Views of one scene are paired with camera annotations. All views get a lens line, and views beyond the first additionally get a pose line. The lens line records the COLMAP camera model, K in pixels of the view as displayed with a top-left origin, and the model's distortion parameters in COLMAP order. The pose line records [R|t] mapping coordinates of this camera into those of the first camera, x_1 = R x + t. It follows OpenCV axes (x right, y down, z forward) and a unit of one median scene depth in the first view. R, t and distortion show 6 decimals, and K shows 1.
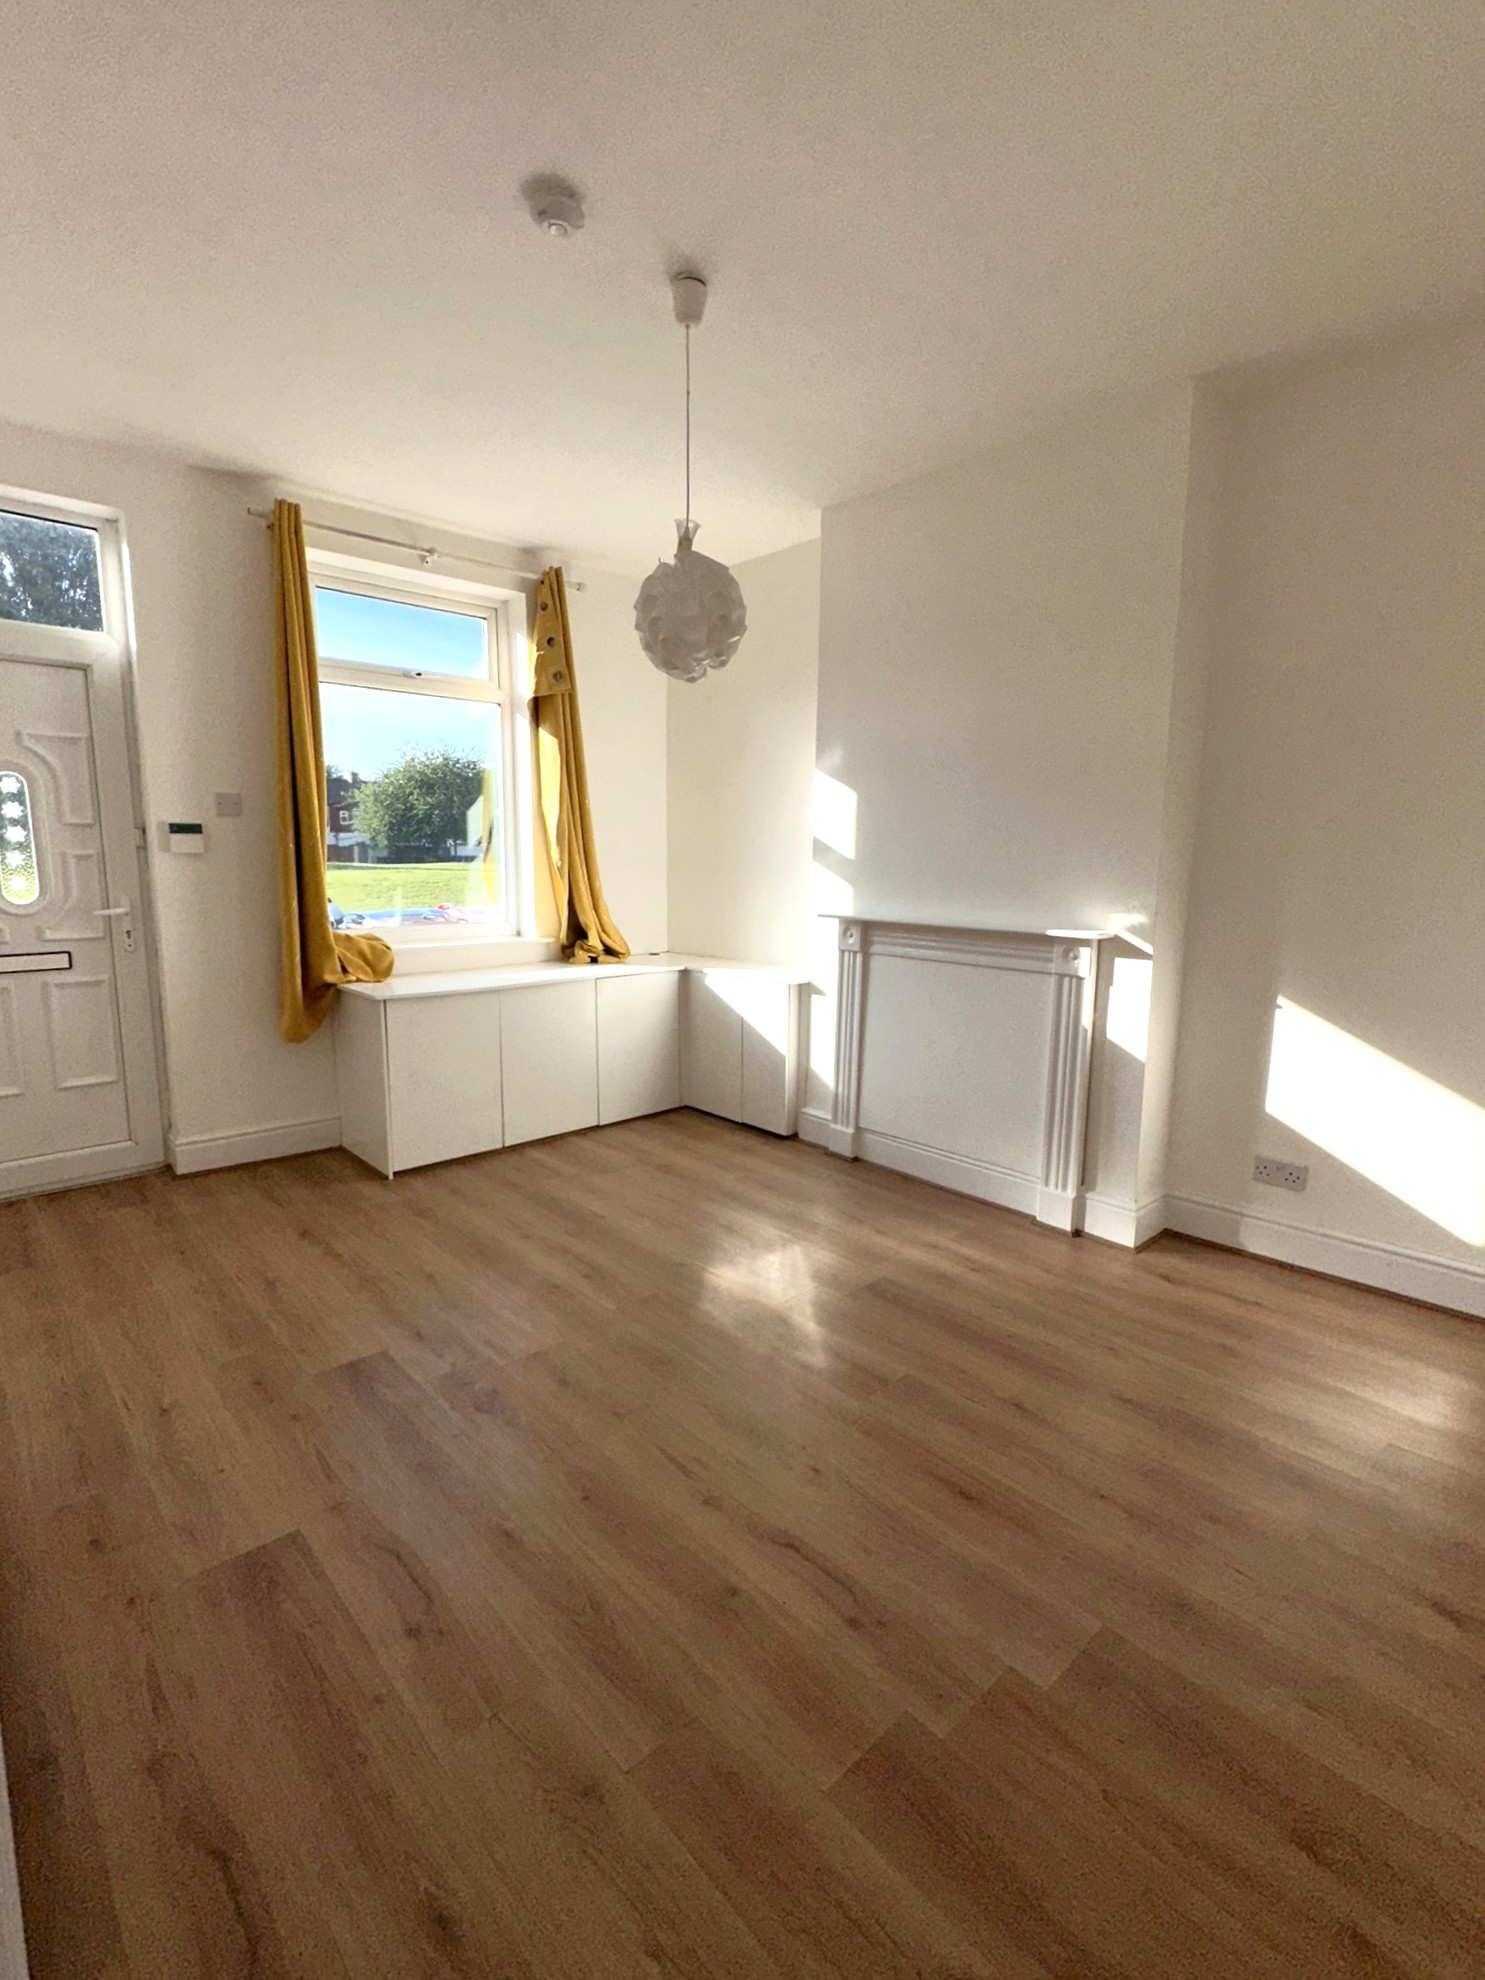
lens RADIAL K [[889.5, 0, 735.1], [0, 889.5, 990.1], [0, 0, 1]] dist [0.000966, -0.000016]
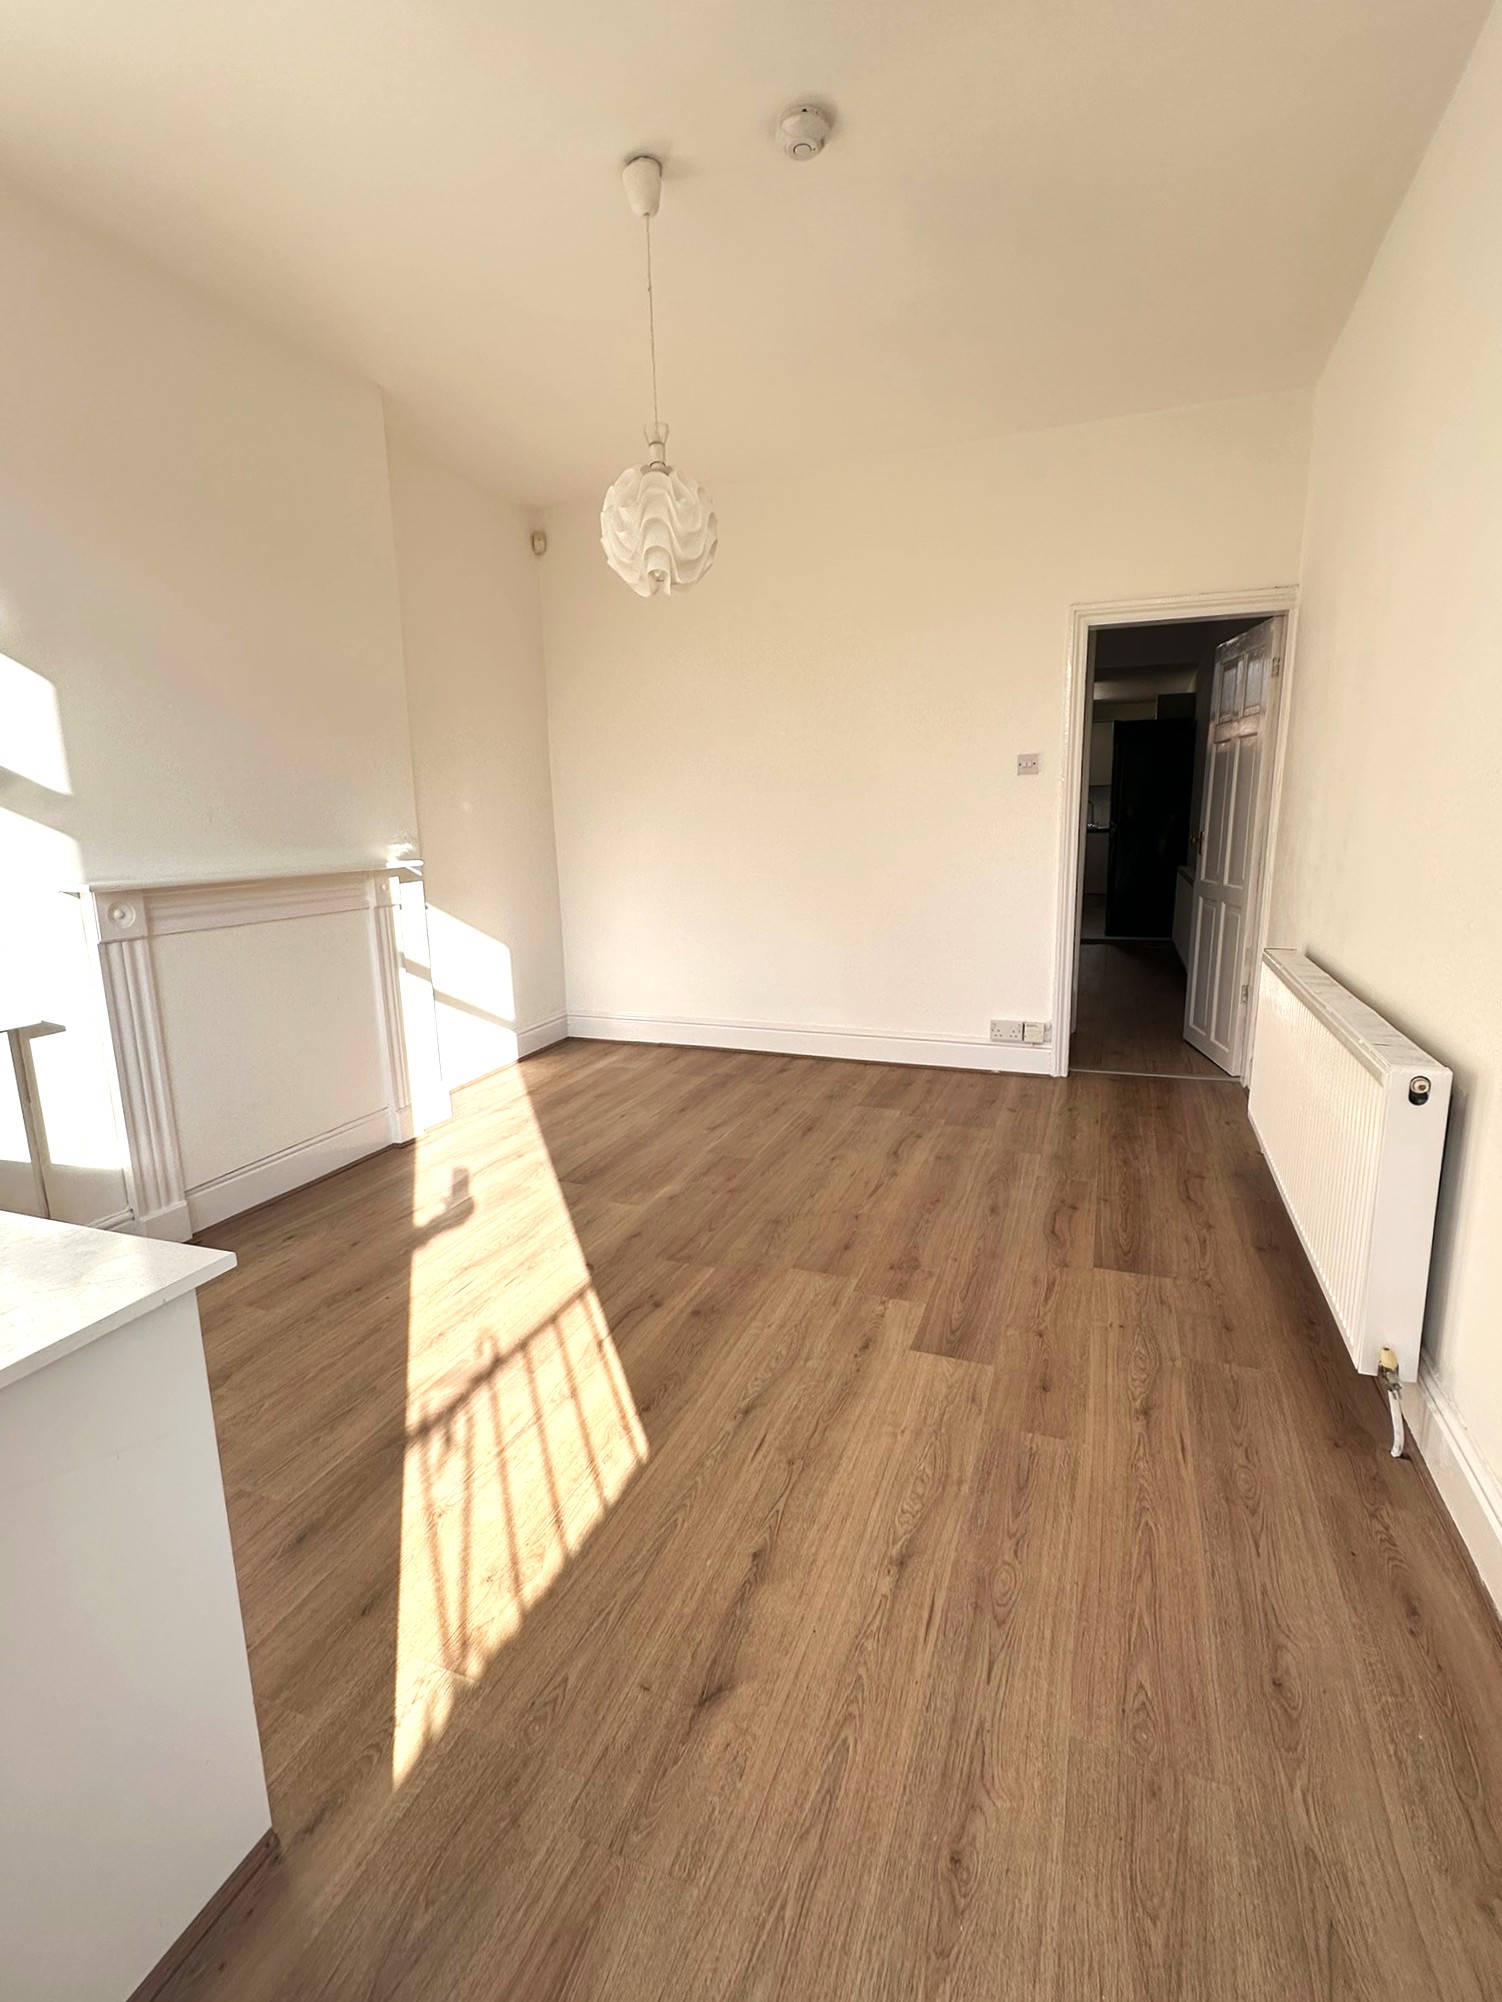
lens RADIAL K [[899.4, 0, 747.0], [0, 899.4, 997.9], [0, 0, 1]] dist [0.000966, -0.000016]
pose [[-0.421974, -0.178933, 0.888775, -1.148679], [0.154560, 0.951781, 0.265000, -0.190069], [-0.893336, 0.249192, -0.373971, 1.529324]]
